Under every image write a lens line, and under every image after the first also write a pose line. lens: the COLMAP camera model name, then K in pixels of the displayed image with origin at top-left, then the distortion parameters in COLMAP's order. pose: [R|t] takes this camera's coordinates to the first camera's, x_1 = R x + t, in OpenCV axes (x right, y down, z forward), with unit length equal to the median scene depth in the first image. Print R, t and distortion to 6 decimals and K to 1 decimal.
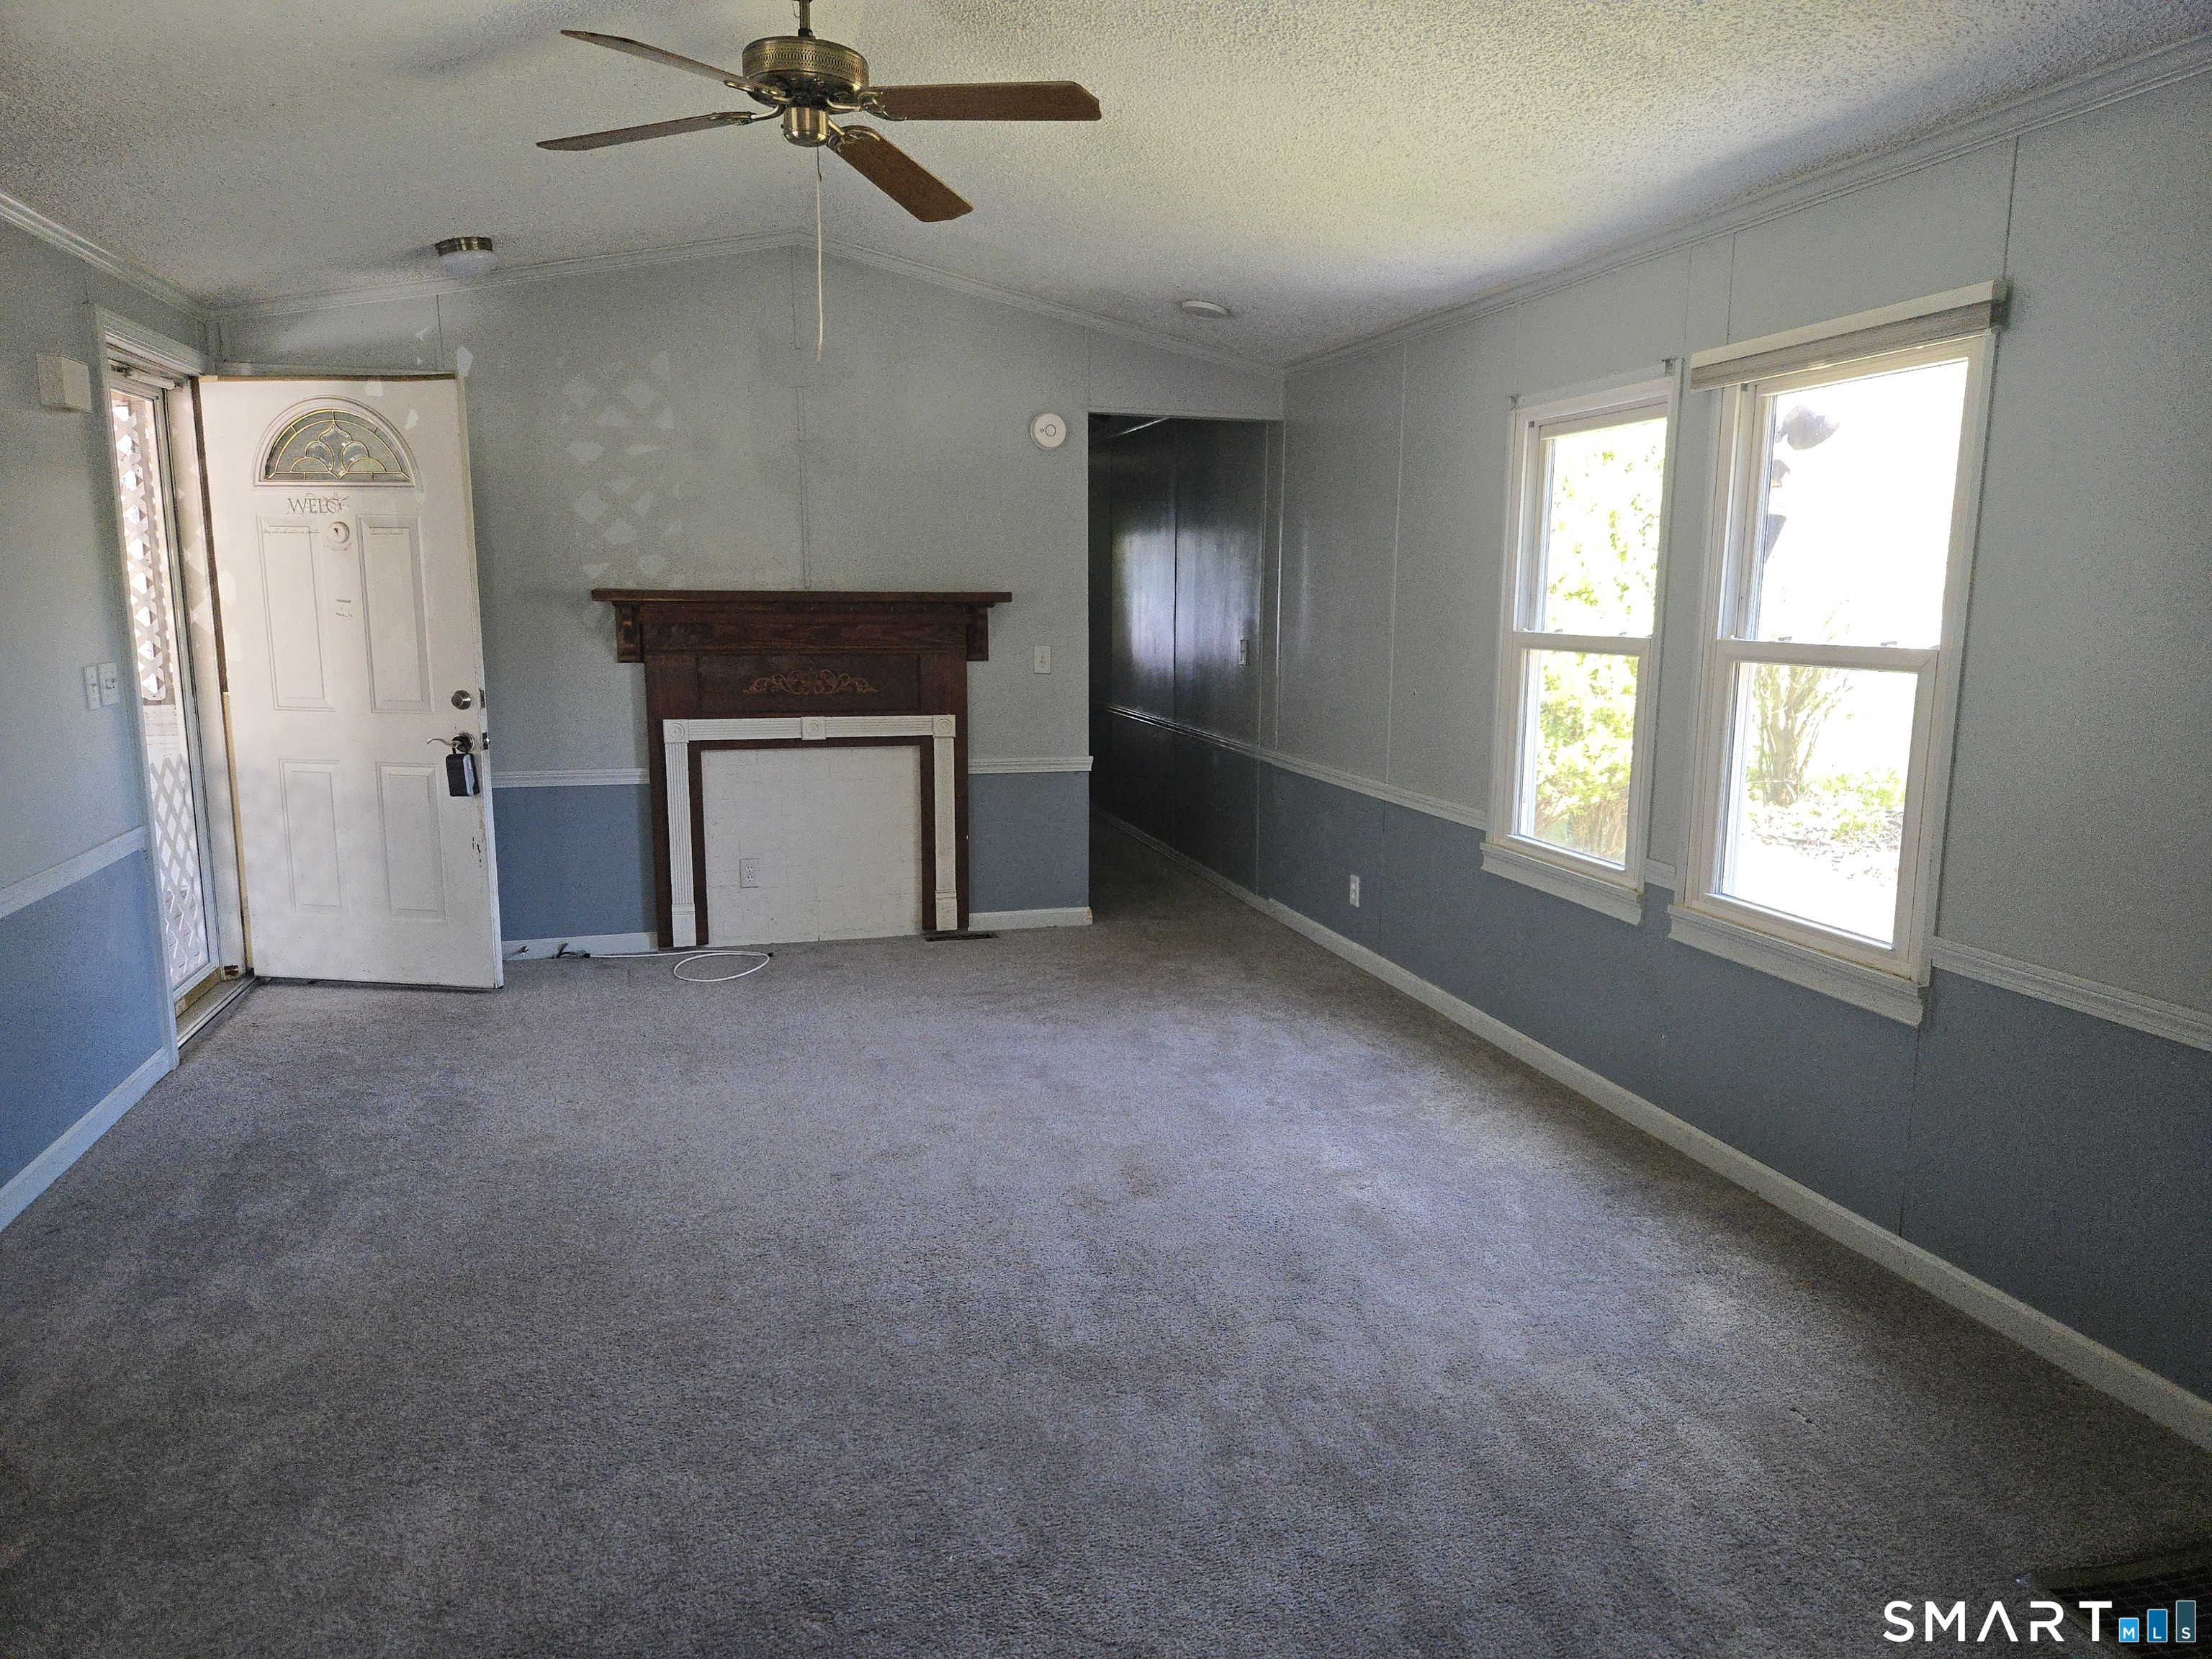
lens RADIAL K [[1493.1, 0, 1093.6], [0, 1493.1, 838.7], [0, 0, 1]] dist [0.082384, -0.074441]
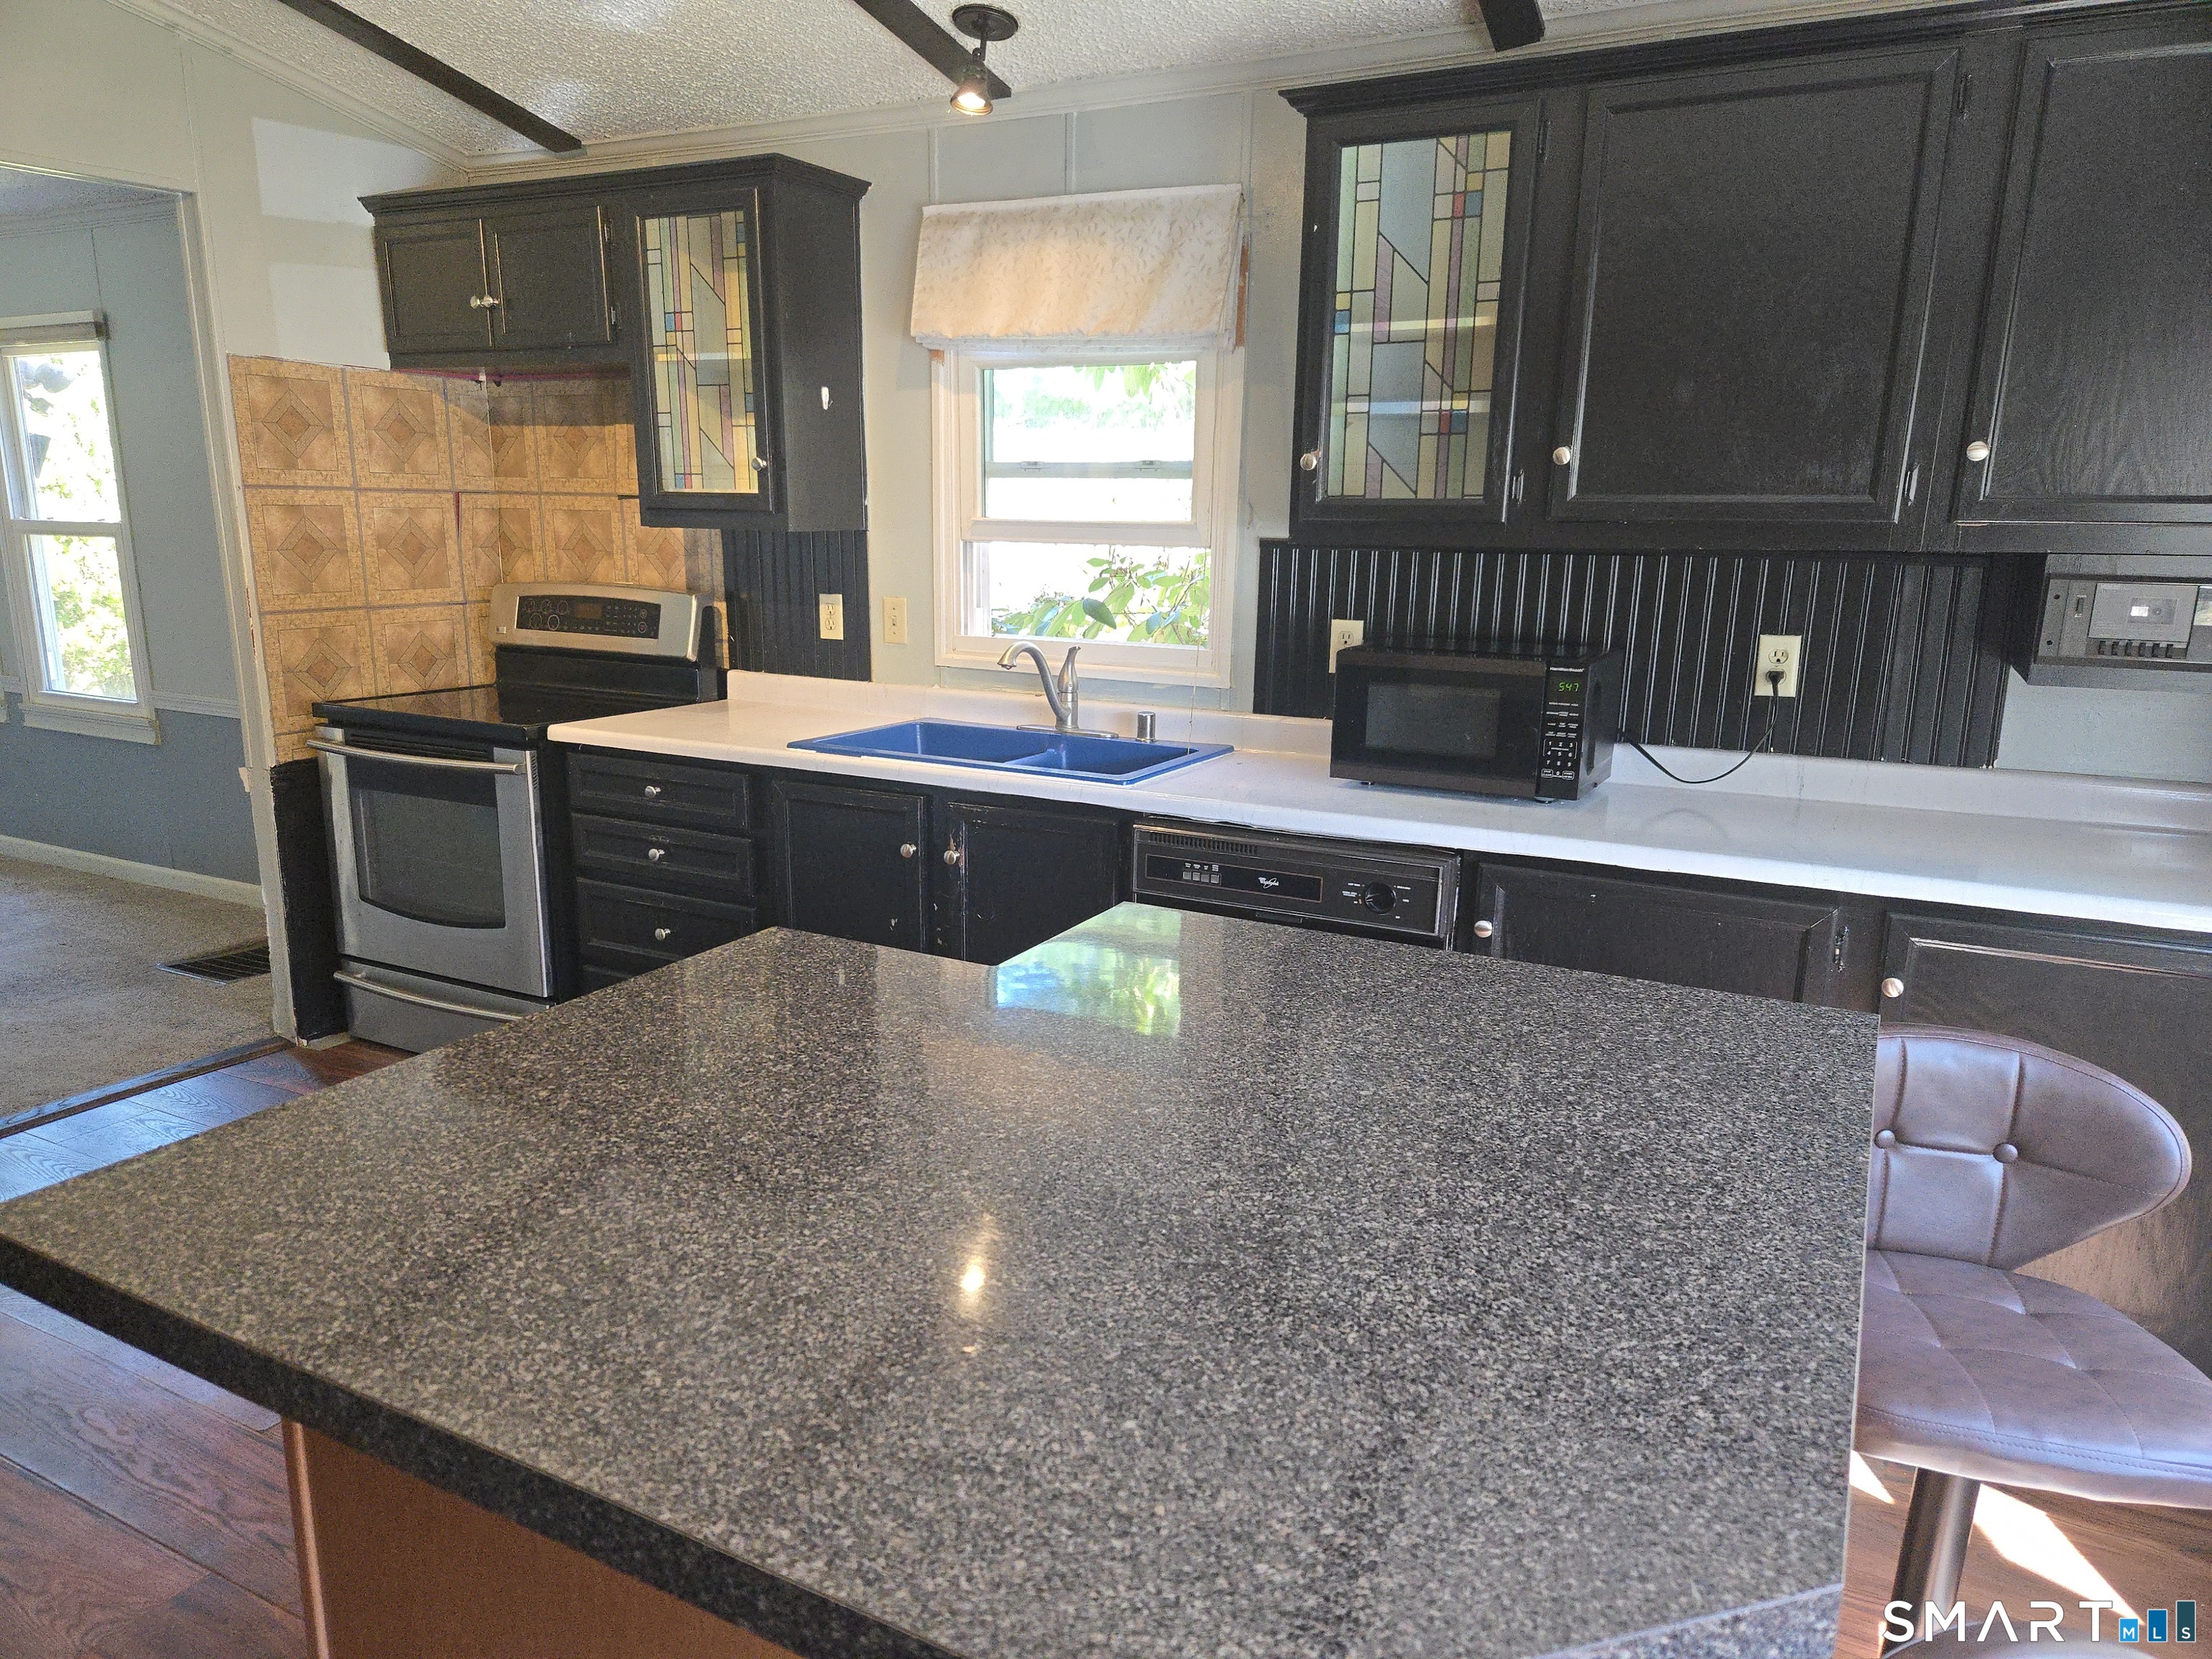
lens RADIAL K [[1493.1, 0, 1093.6], [0, 1493.1, 838.7], [0, 0, 1]] dist [0.082384, -0.074441]
pose [[0.678545, -0.160810, 0.716741, 0.007098], [0.113558, 0.986977, 0.113935, 0.126951], [-0.725729, 0.004081, 0.687969, -0.794024]]
